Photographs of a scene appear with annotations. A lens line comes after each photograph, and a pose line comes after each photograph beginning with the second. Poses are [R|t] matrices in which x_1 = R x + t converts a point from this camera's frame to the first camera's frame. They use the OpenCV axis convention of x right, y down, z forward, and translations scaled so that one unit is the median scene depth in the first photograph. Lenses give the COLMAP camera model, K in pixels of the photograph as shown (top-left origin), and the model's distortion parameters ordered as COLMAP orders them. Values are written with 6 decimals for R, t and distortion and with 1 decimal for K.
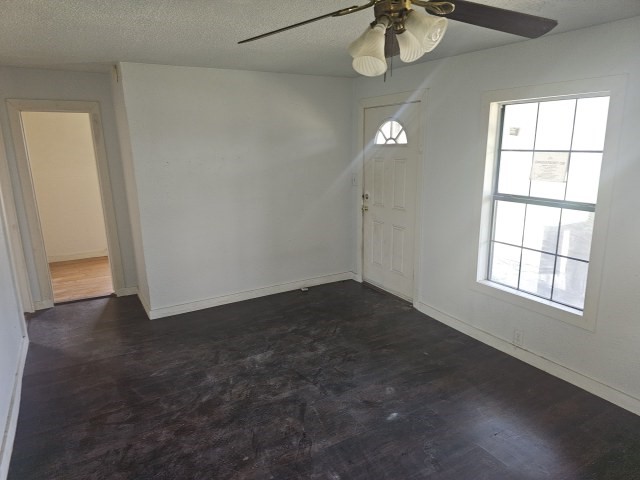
lens RADIAL K [[429.1, 0, 314.2], [0, 429.1, 241.6], [0, 0, 1]] dist [0.017709, -0.008191]
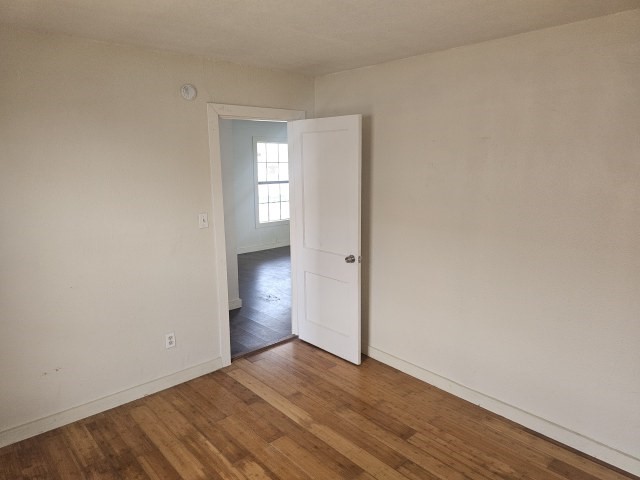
lens RADIAL K [[429.1, 0, 319.9], [0, 429.1, 243.0], [0, 0, 1]] dist [0.017709, -0.008191]
pose [[-0.215565, -0.168735, 0.961801, -2.150322], [0.231375, 0.948082, 0.218186, -0.255908], [-0.948682, 0.269570, -0.165332, 1.320090]]
